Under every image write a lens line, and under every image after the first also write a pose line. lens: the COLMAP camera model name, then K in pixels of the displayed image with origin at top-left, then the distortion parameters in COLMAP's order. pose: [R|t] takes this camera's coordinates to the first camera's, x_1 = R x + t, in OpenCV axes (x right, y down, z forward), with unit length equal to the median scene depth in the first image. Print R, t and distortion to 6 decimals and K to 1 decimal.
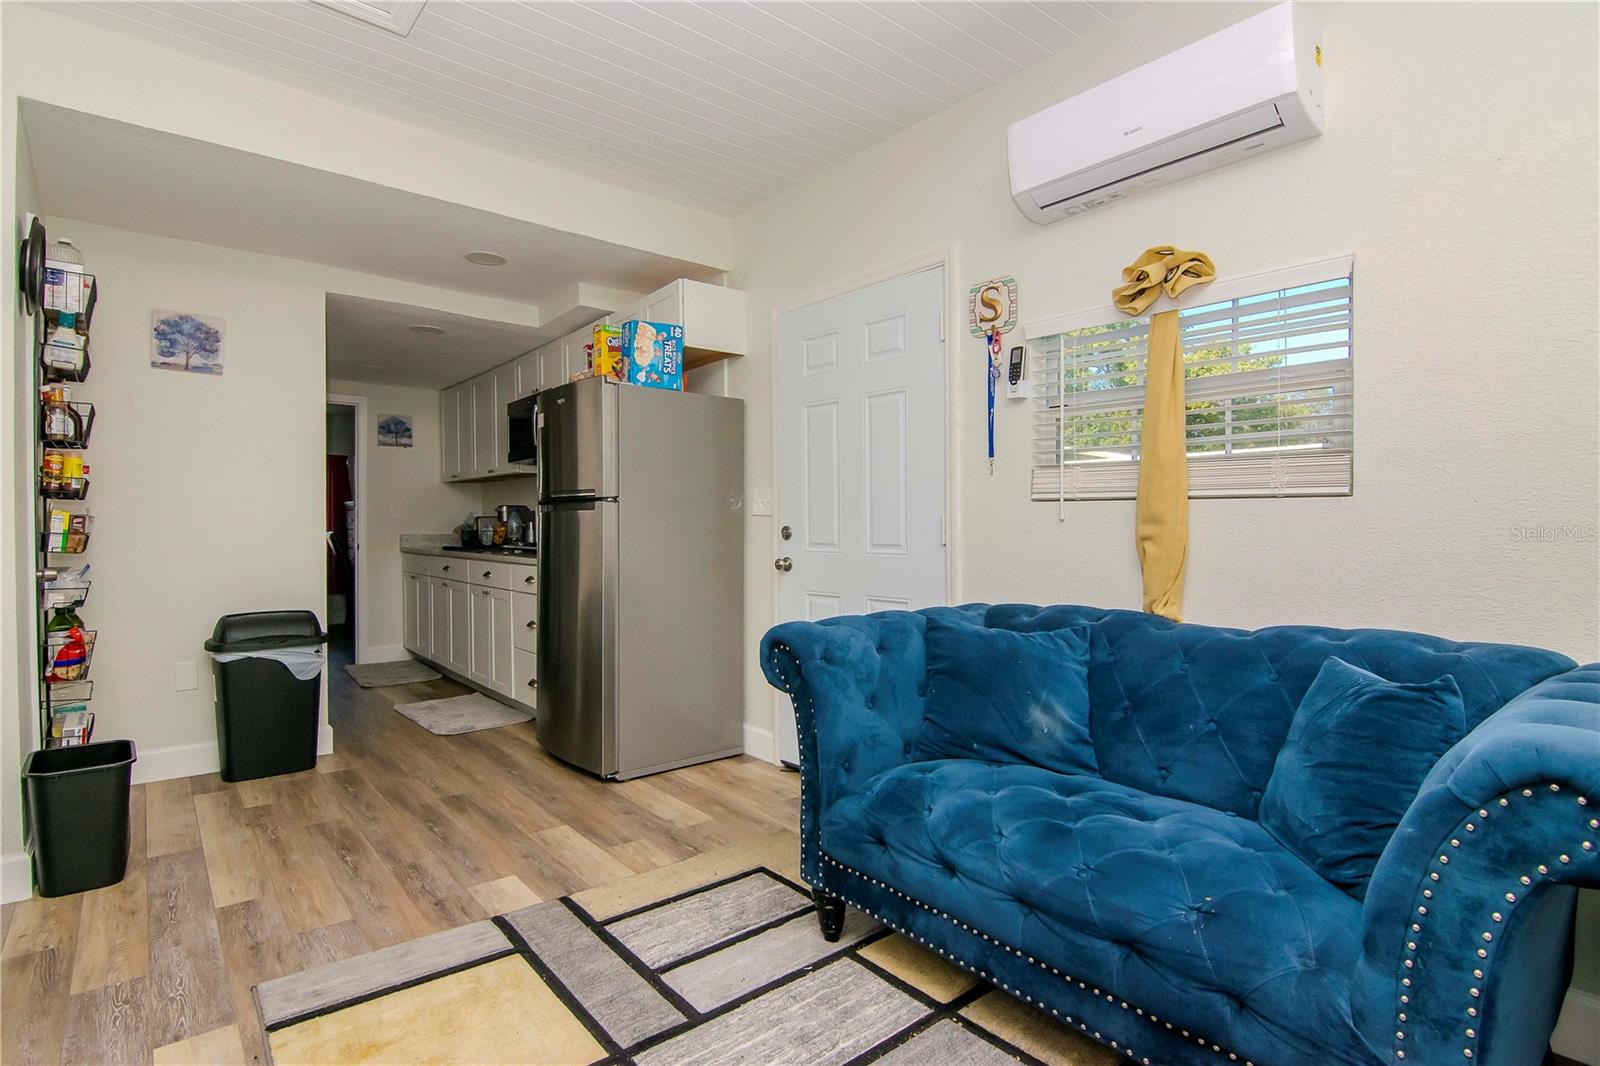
lens RADIAL K [[786.2, 0, 788.9], [0, 786.2, 534.7], [0, 0, 1]] dist [-0.001756, -0.011847]
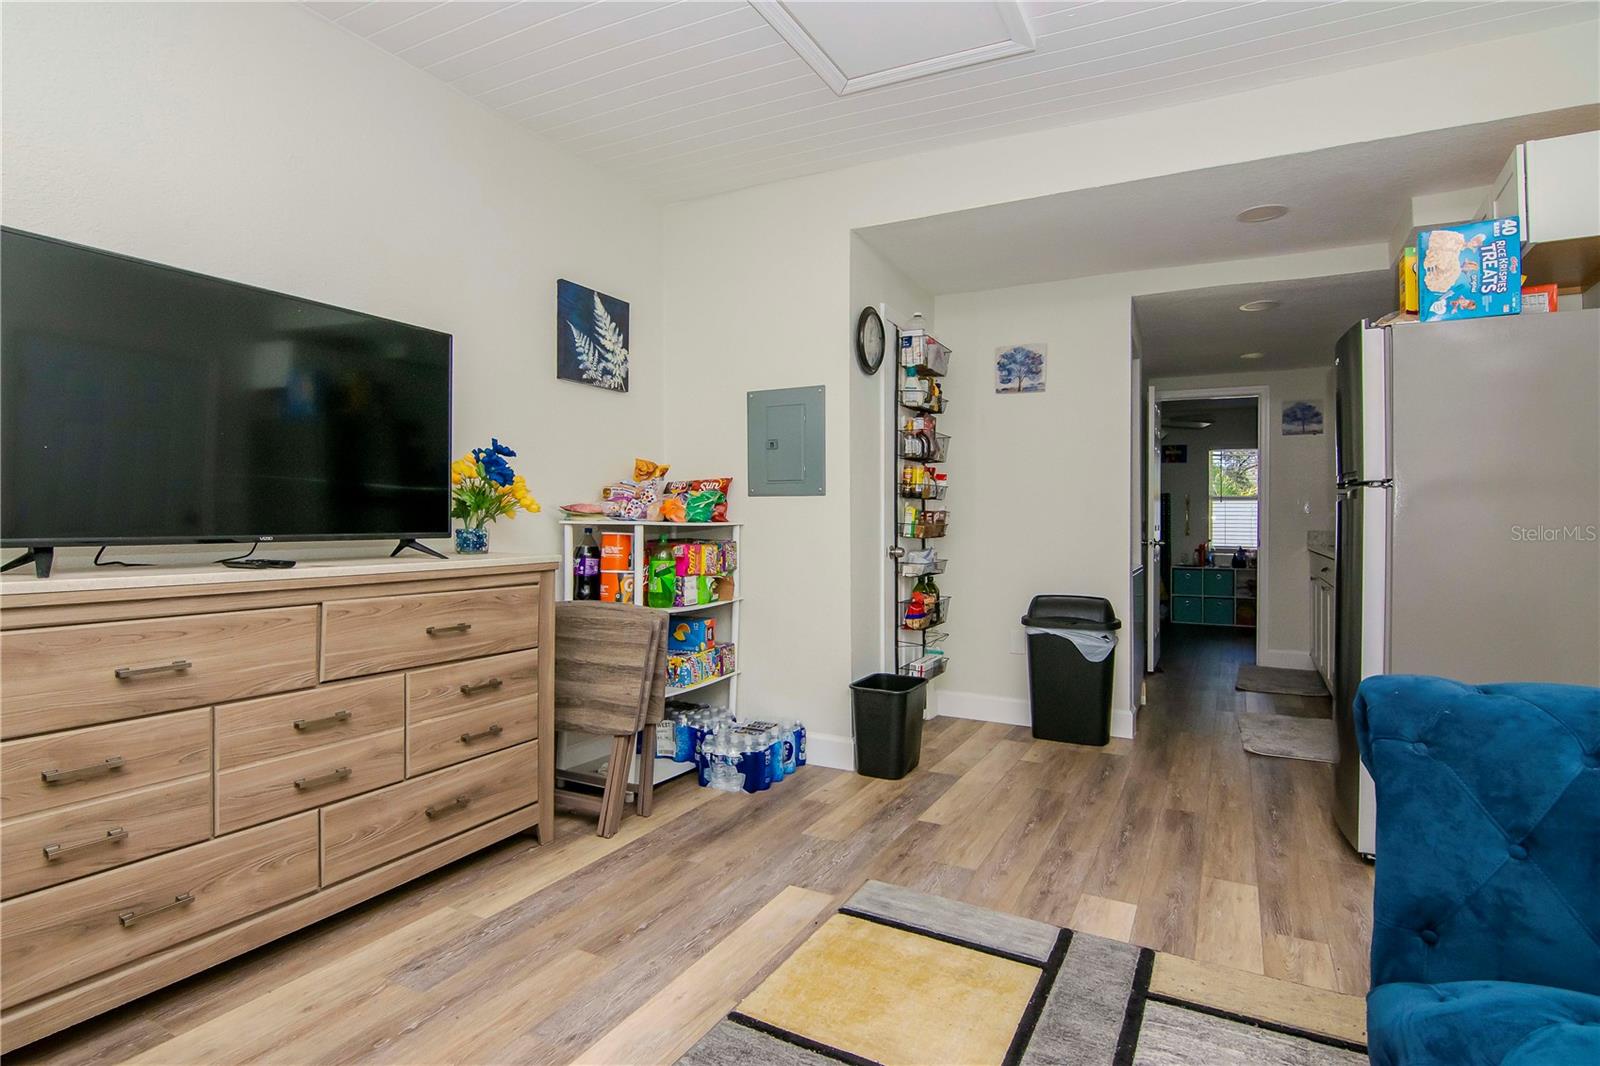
lens RADIAL K [[799.4, 0, 806.8], [0, 799.4, 522.0], [0, 0, 1]] dist [-0.002222, -0.012473]
pose [[0.386781, 0.003944, -0.922163, 0.278360], [-0.015293, 0.999881, -0.002138, 0.000762], [0.922045, 0.014930, 0.386795, 0.232990]]
